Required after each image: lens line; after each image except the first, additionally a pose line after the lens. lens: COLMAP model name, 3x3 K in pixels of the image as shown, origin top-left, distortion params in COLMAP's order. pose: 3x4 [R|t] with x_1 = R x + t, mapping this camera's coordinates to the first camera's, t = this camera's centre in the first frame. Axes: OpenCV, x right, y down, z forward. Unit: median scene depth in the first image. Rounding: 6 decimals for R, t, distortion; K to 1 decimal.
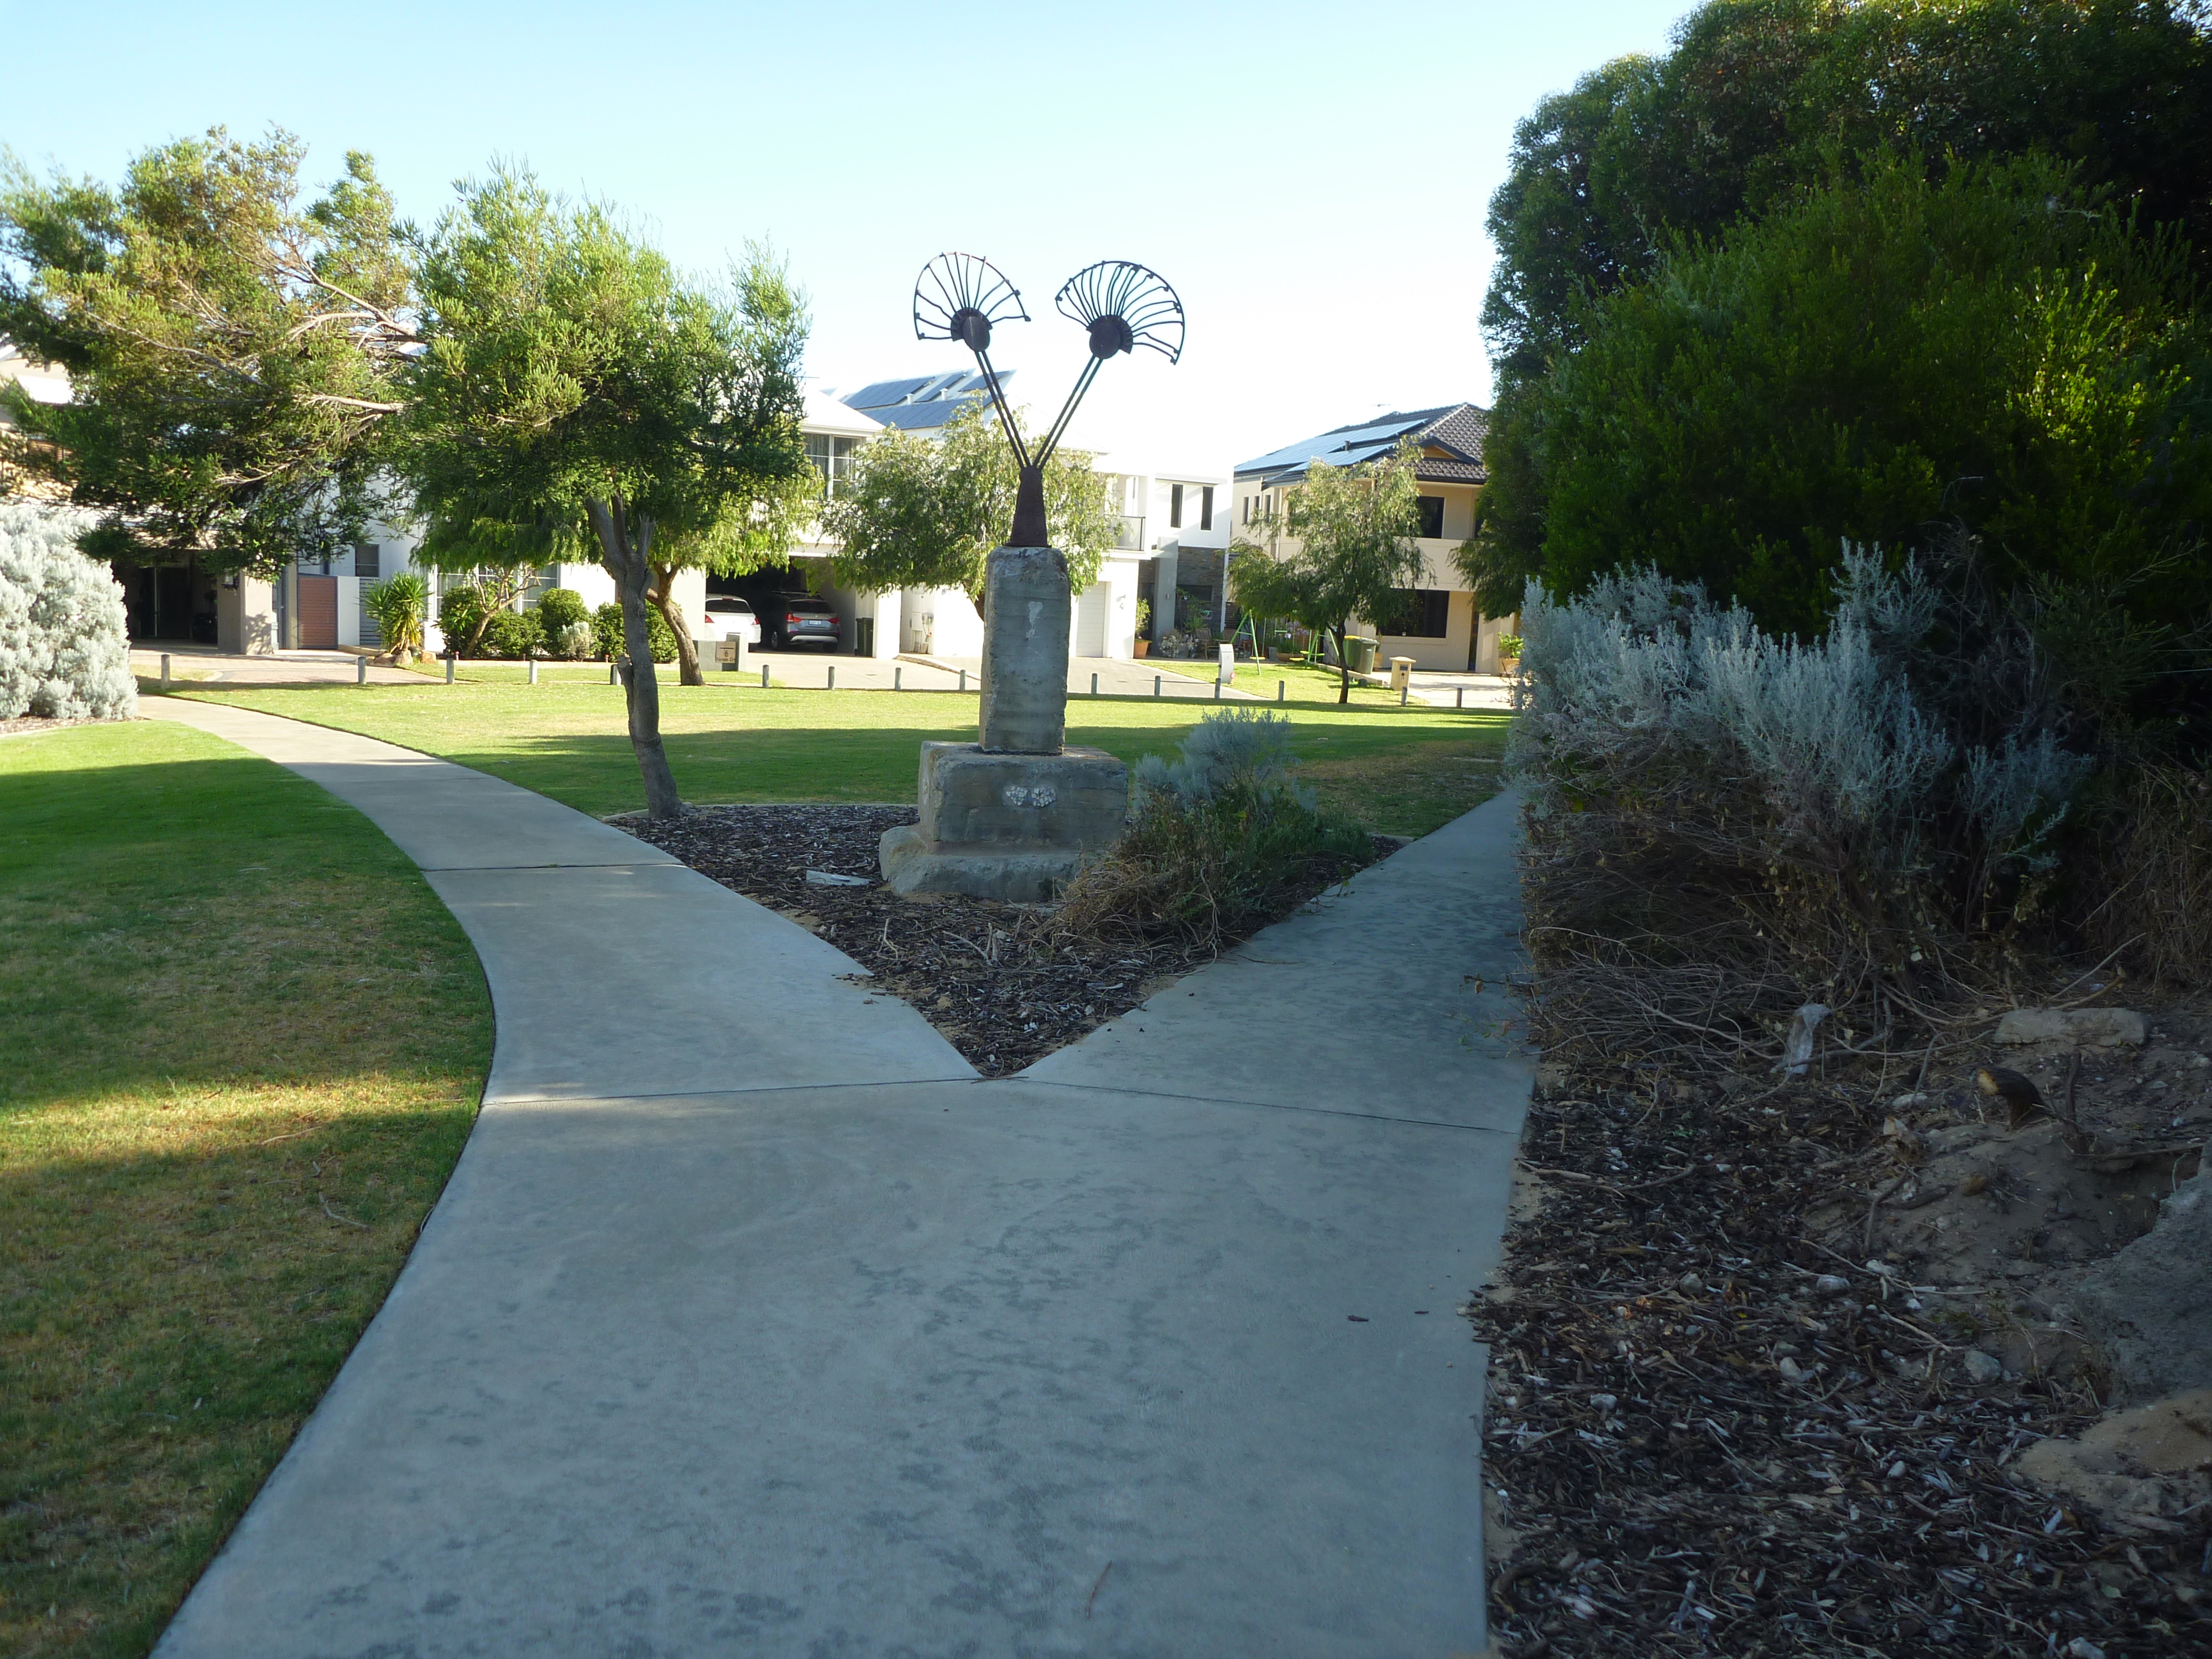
lens RADIAL K [[1803.1, 0, 1106.4], [0, 1803.1, 830.9], [0, 0, 1]] dist [-0.000096, -0.000127]
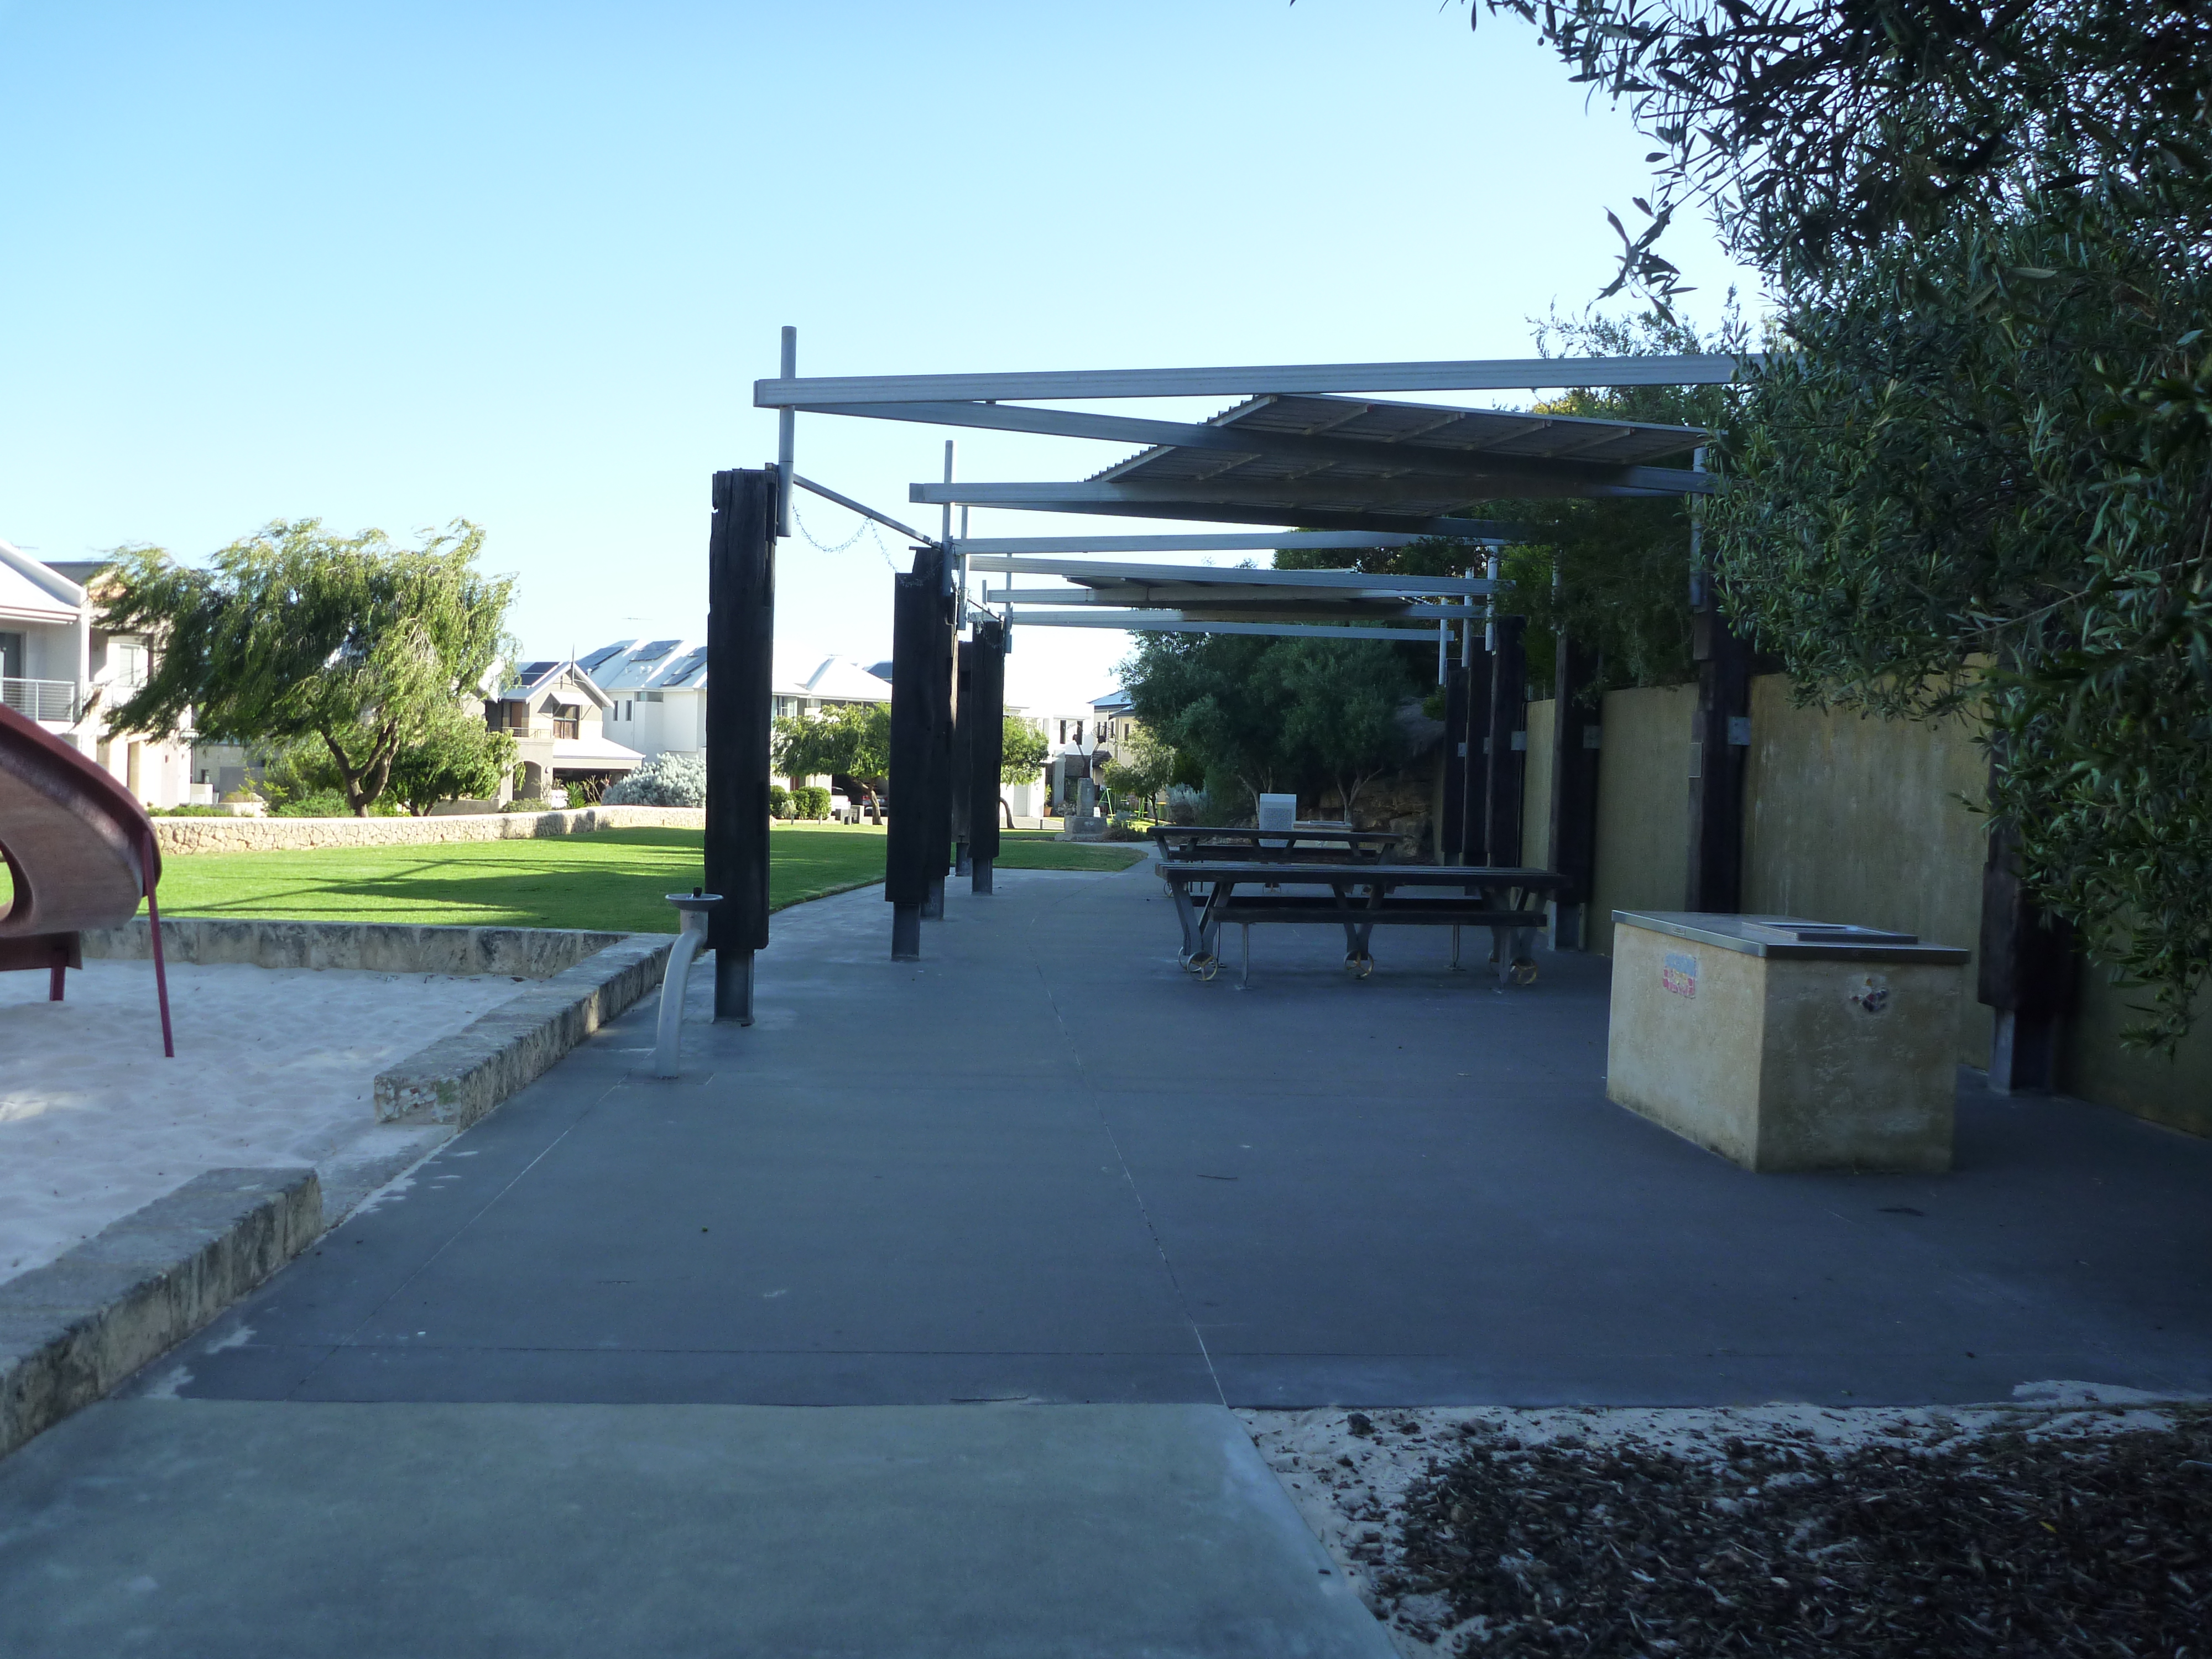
lens RADIAL K [[1803.1, 0, 1105.8], [0, 1803.1, 828.0], [0, 0, 1]] dist [-0.000096, -0.000127]
pose [[0.995451, -0.020319, 0.093087, -0.087055], [0.029666, 0.994529, -0.100159, 0.093633], [-0.090542, 0.102465, 0.990607, -0.759544]]
